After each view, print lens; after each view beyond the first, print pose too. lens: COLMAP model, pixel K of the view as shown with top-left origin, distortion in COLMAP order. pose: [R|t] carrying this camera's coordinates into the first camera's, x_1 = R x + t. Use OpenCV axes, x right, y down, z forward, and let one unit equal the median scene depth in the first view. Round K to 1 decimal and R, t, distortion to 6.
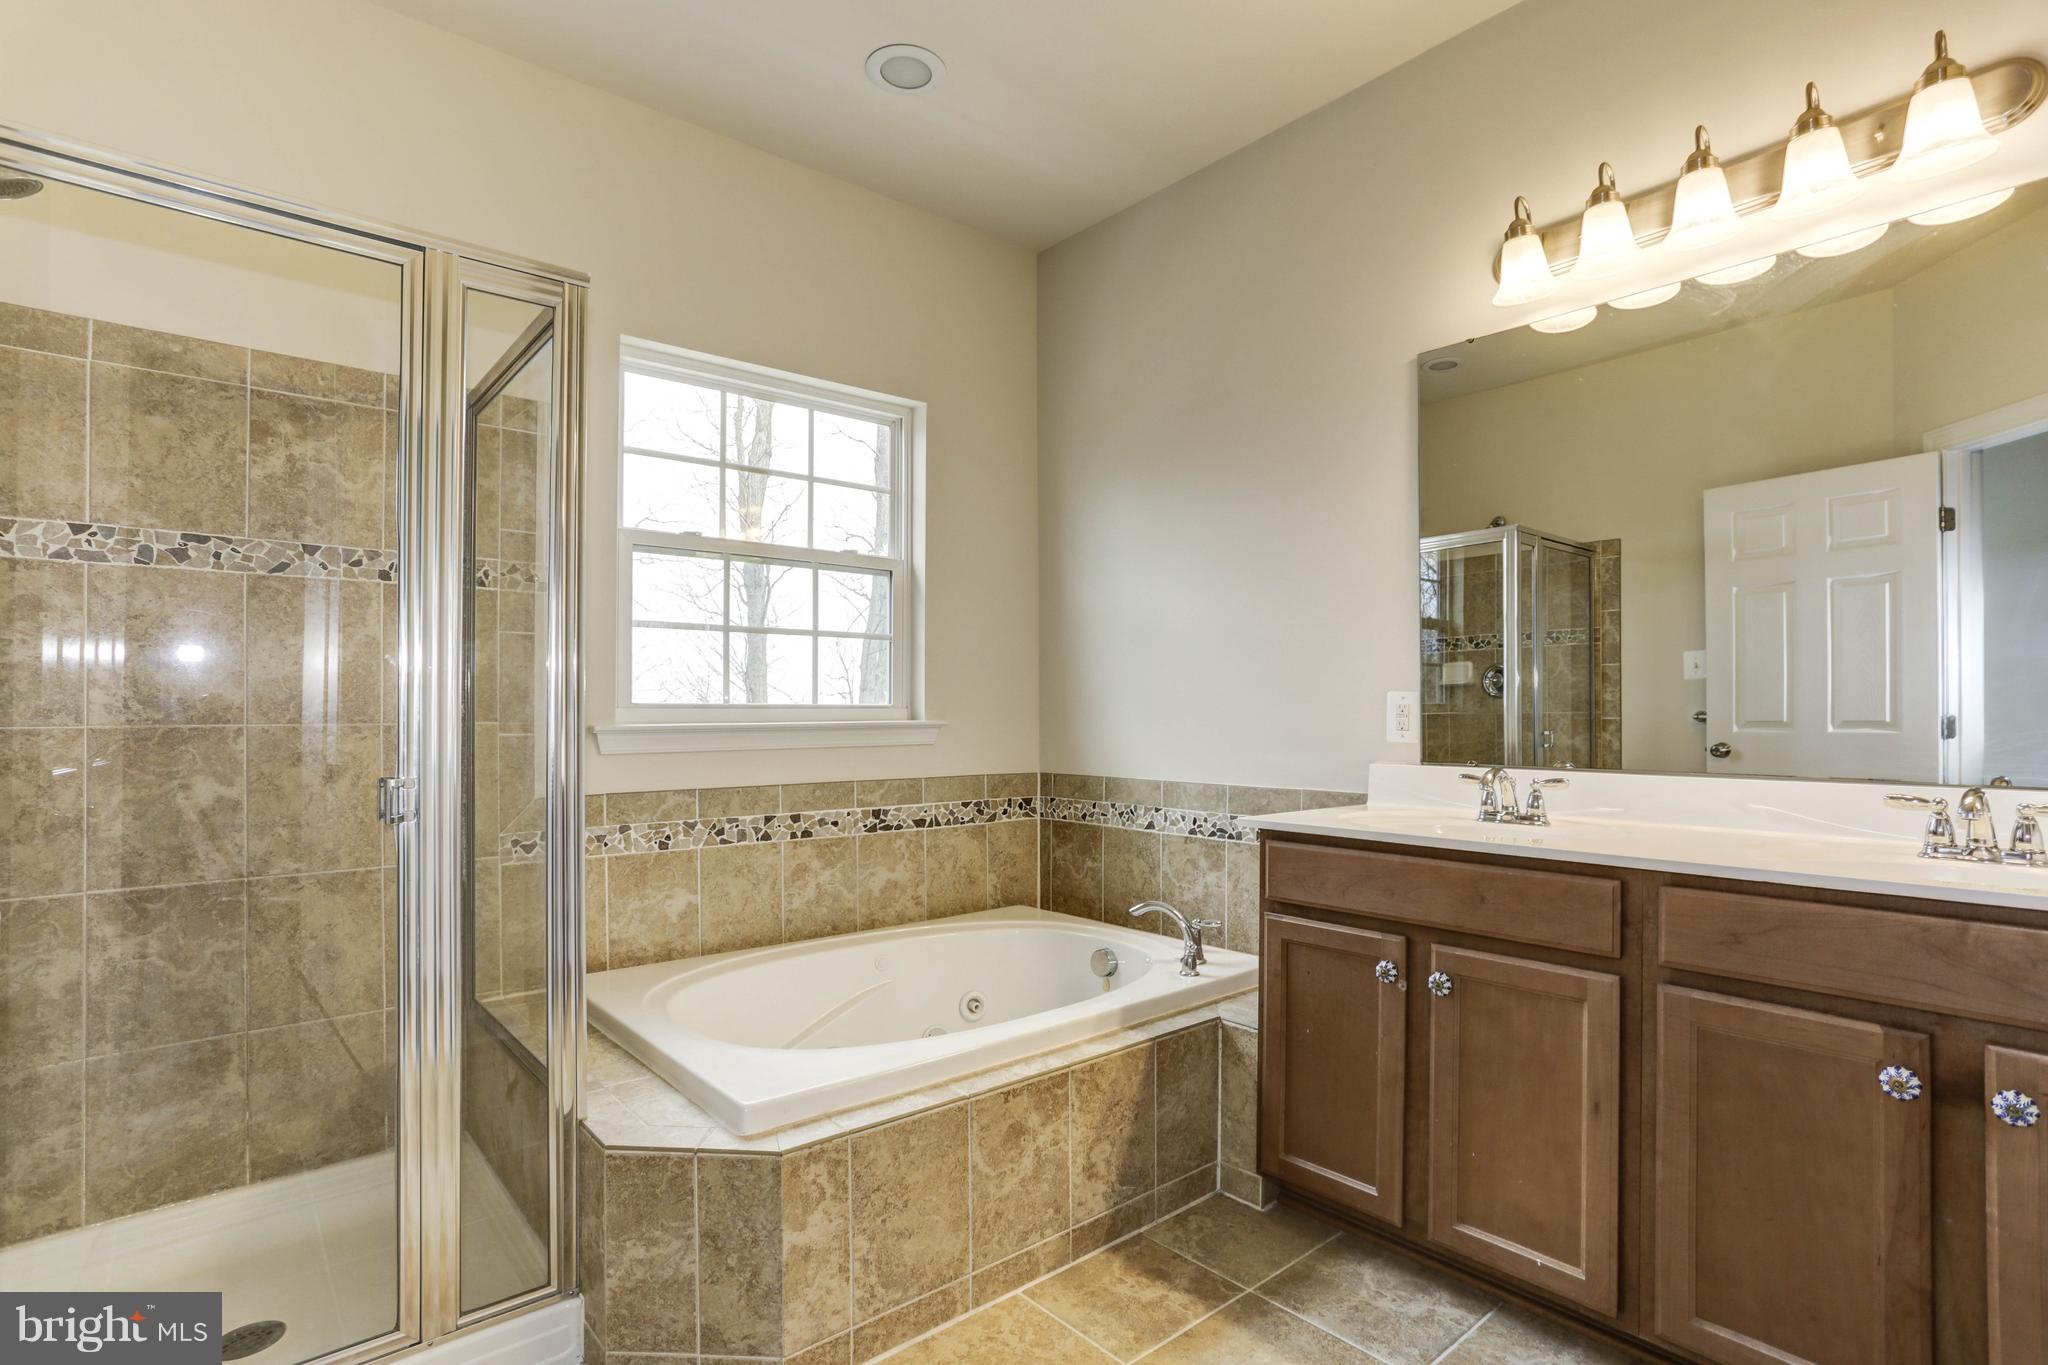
lens RADIAL K [[1001.2, 0, 1024.0], [0, 1001.2, 682.5], [0, 0, 1]] dist [-0.048741, -0.000005]
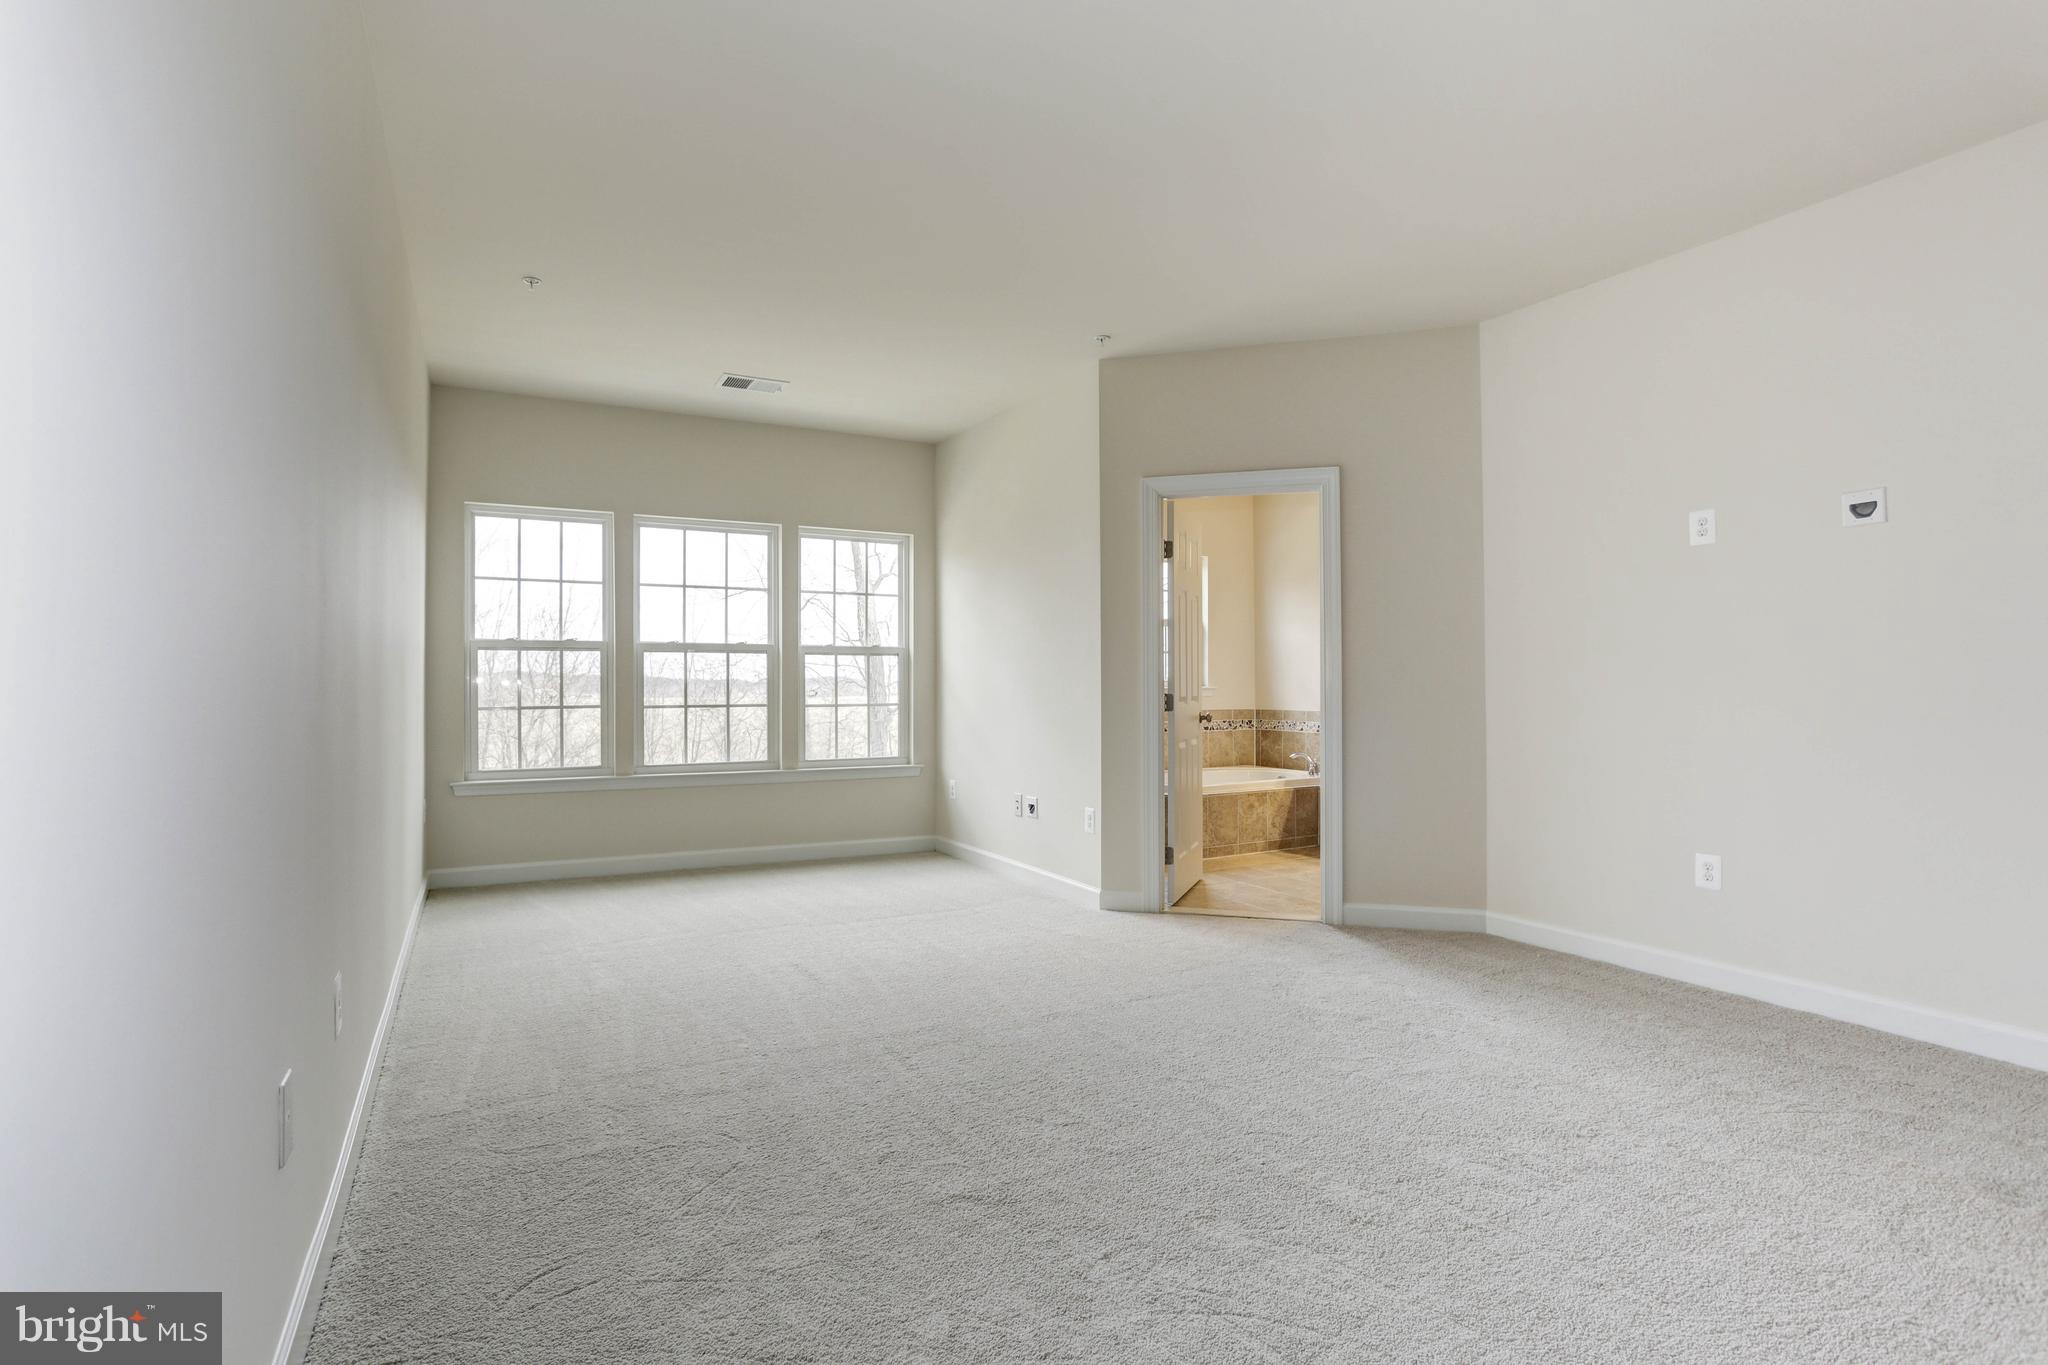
lens RADIAL K [[1001.2, 0, 1024.0], [0, 1001.2, 682.5], [0, 0, 1]] dist [-0.048741, -0.000005]
pose [[0.980189, -0.002950, -0.198044, -0.055714], [0.009484, 0.999441, 0.032051, -0.056556], [0.197839, -0.033294, 0.979669, -1.498364]]
